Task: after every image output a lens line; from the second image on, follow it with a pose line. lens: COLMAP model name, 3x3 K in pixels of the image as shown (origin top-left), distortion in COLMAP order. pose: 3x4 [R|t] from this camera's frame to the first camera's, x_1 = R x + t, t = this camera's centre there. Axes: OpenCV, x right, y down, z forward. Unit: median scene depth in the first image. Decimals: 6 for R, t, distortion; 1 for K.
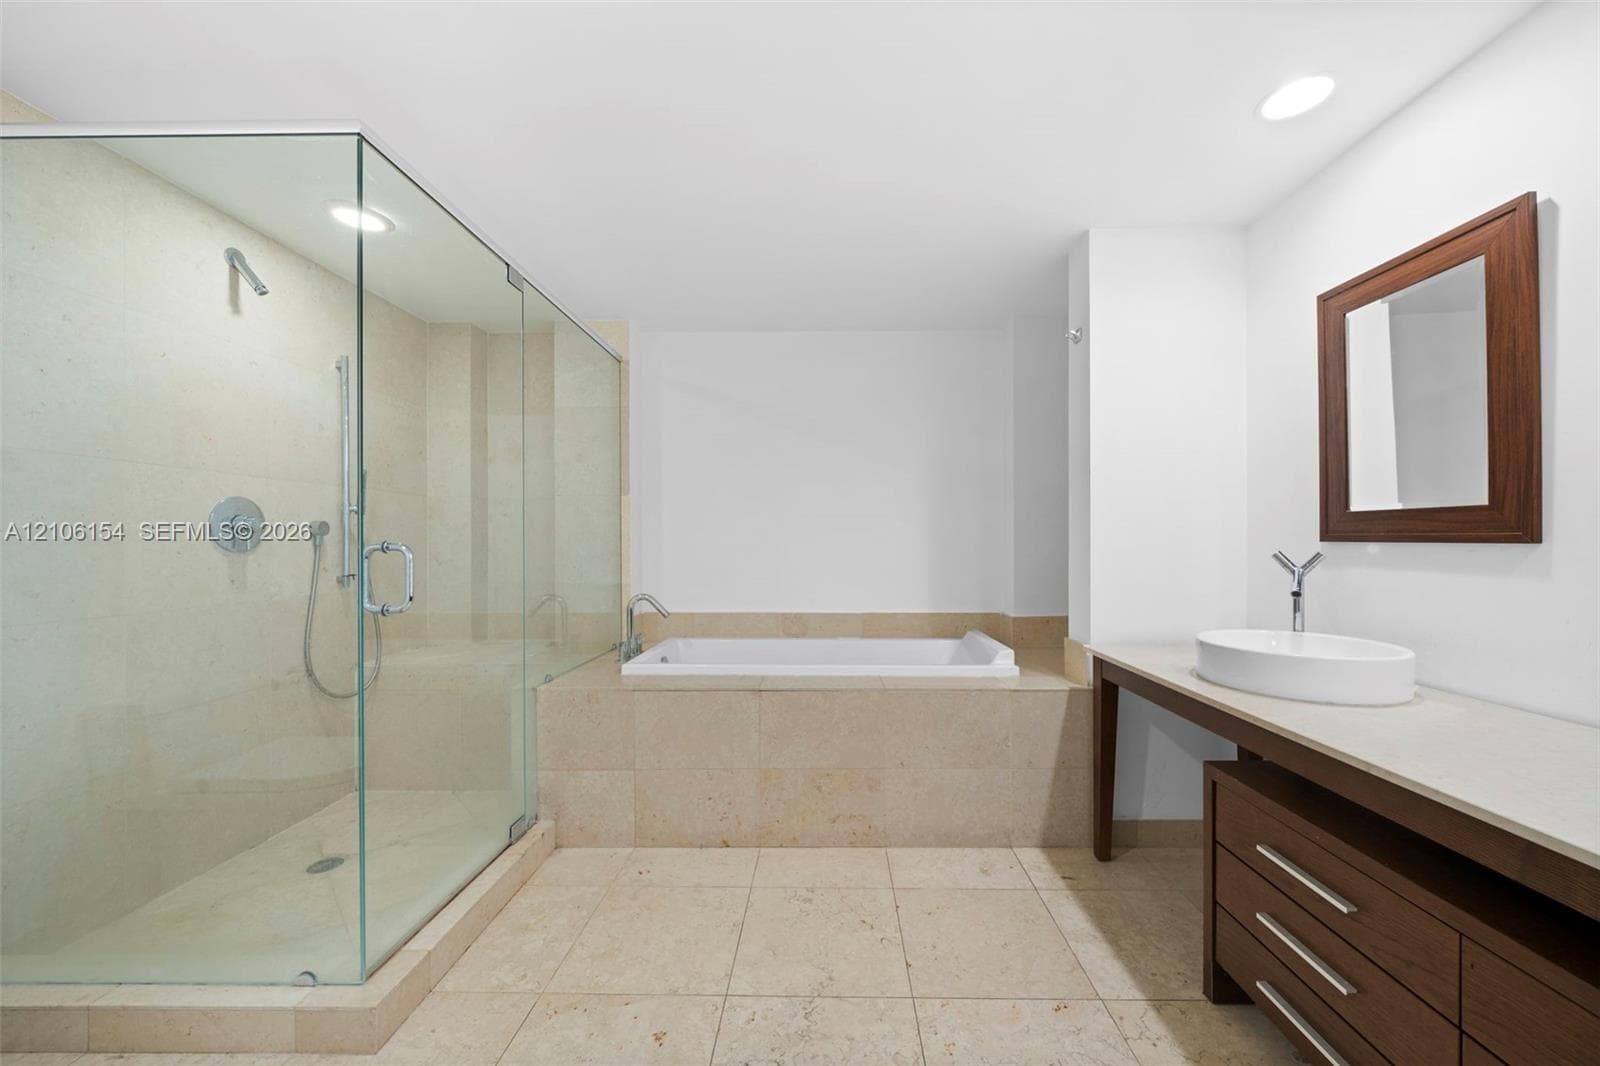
lens RADIAL K [[605.5, 0, 832.8], [0, 605.5, 541.6], [0, 0, 1]] dist [0.000398, -0.000187]
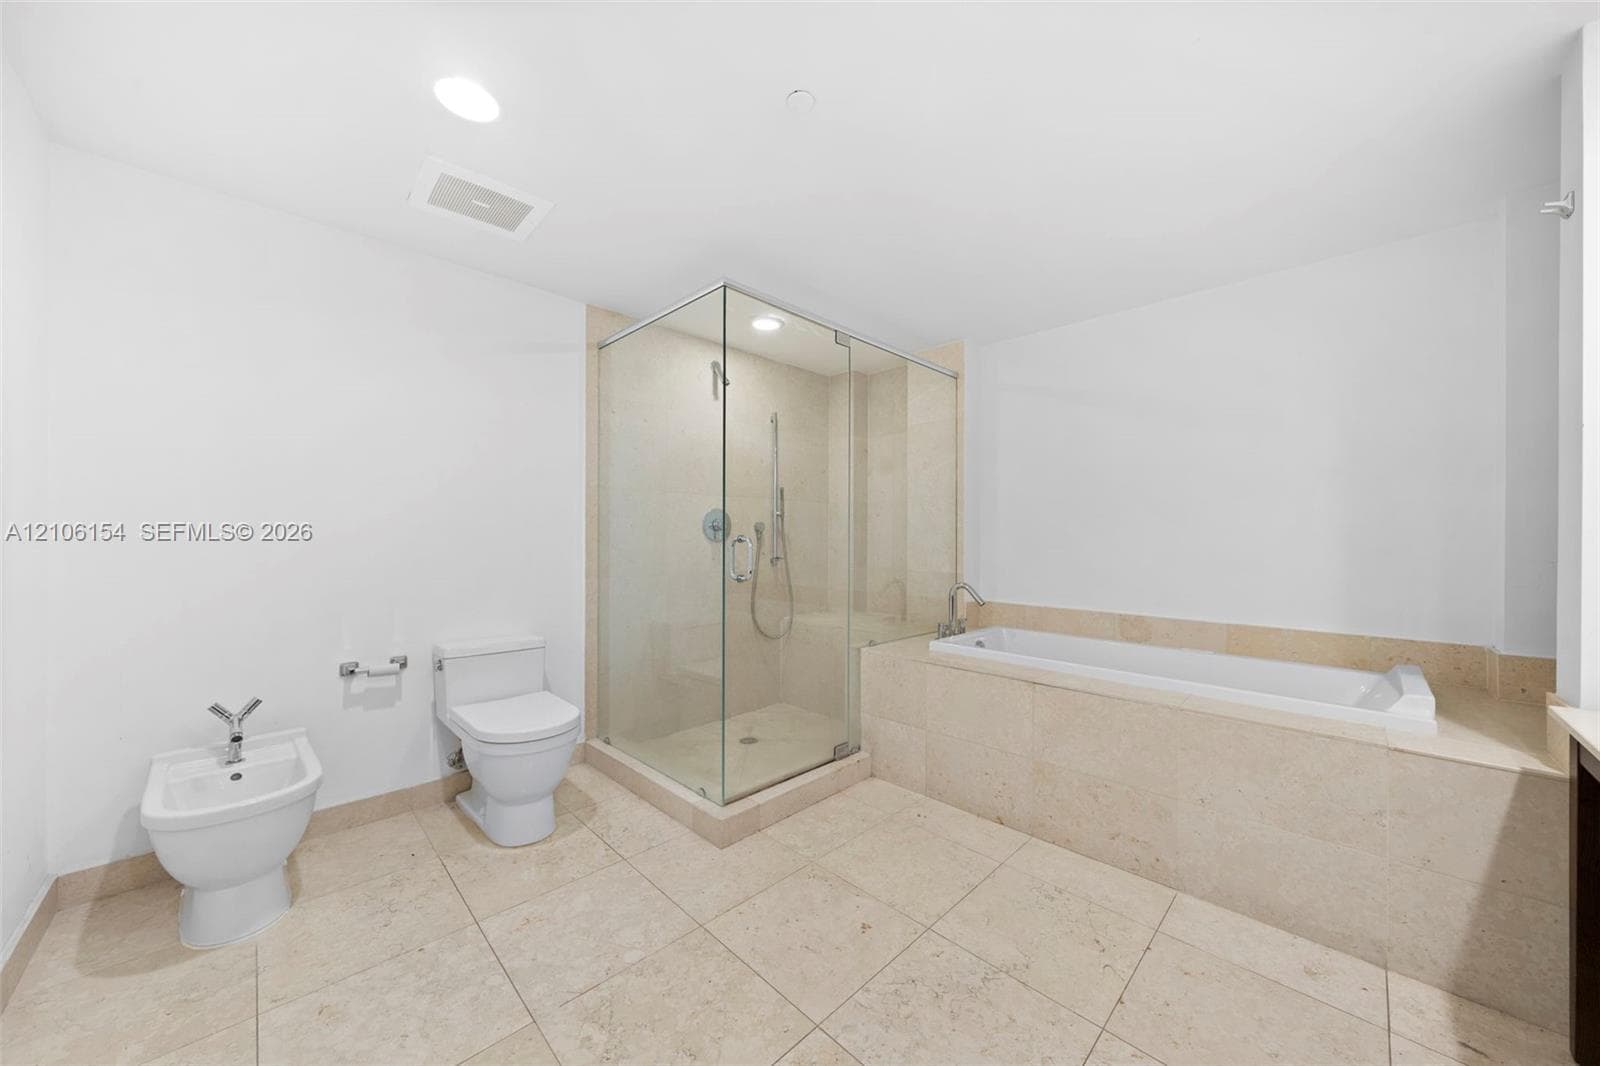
lens RADIAL K [[569.5, 0, 781.7], [0, 569.5, 537.9], [0, 0, 1]] dist [-0.000699, -0.000039]
pose [[0.700764, 0.006807, -0.713361, 0.266610], [-0.005413, 0.999976, 0.004224, -0.000056], [0.713373, 0.000902, 0.700784, 0.024510]]
